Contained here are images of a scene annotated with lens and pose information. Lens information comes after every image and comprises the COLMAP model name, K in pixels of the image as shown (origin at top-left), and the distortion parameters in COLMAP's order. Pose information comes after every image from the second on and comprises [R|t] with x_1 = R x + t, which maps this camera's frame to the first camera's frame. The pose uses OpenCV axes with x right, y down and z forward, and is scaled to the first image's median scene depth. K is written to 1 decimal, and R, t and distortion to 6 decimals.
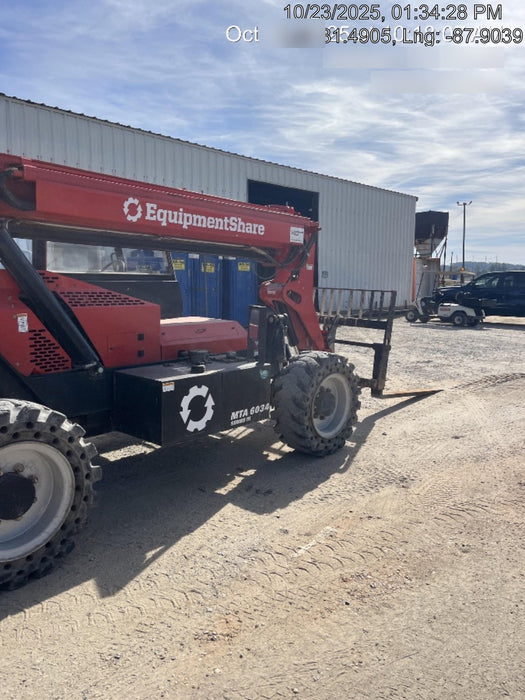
lens RADIAL K [[526.3, 0, 266.4], [0, 526.3, 356.5], [0, 0, 1]] dist [0.058222, -0.062052]
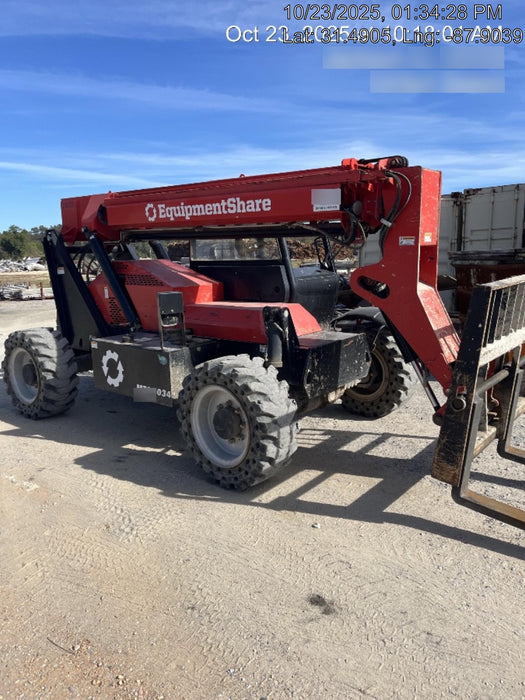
lens RADIAL K [[529.4, 0, 273.5], [0, 529.4, 344.5], [0, 0, 1]] dist [0.060896, -0.076760]
pose [[0.030951, 0.153318, -0.987692, 1.103426], [-0.123656, 0.981161, 0.148430, -0.190695], [0.991842, 0.117540, 0.049326, 1.275778]]
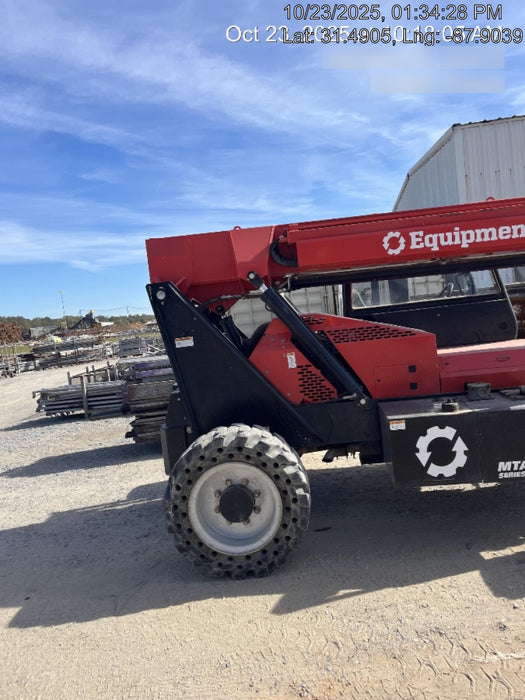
lens RADIAL K [[529.4, 0, 273.5], [0, 529.4, 344.5], [0, 0, 1]] dist [0.060896, -0.076760]
pose [[0.585721, -0.023659, -0.810167, 0.428049], [-0.000642, 0.999560, -0.029655, -0.055104], [0.810512, 0.017890, 0.585448, 0.228024]]
